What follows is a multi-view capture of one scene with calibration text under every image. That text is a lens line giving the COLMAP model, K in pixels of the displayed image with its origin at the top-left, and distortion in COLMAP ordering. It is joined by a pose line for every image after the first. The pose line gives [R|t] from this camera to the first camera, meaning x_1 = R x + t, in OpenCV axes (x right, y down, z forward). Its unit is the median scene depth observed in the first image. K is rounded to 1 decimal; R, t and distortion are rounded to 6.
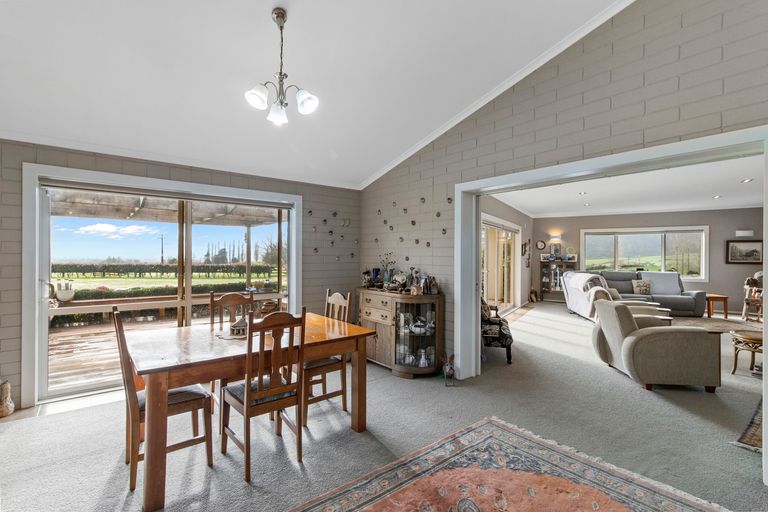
lens RADIAL K [[355.9, 0, 384.6], [0, 355.9, 256.3], [0, 0, 1]] dist [0.000811, -0.000227]
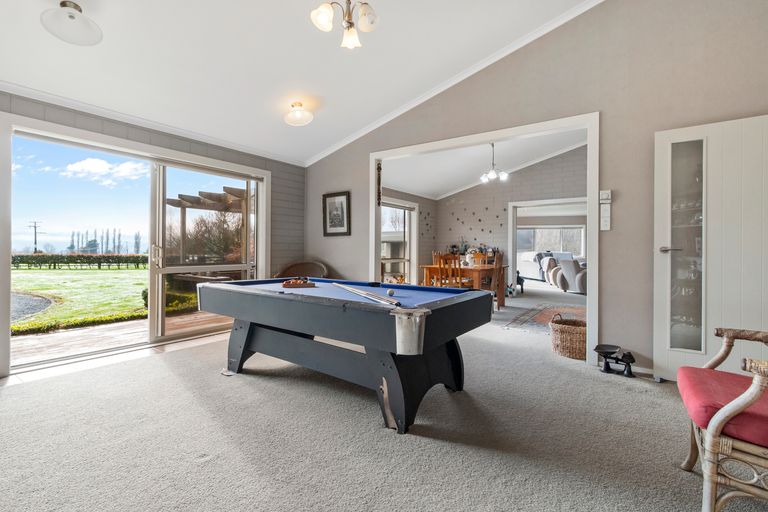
lens RADIAL K [[355.9, 0, 385.3], [0, 355.9, 252.8], [0, 0, 1]] dist [0.000811, -0.000227]
pose [[0.966120, -0.002219, 0.258084, -0.218571], [-0.000611, 0.999941, 0.010883, 0.014377], [-0.258093, -0.010672, 0.966061, -0.173125]]
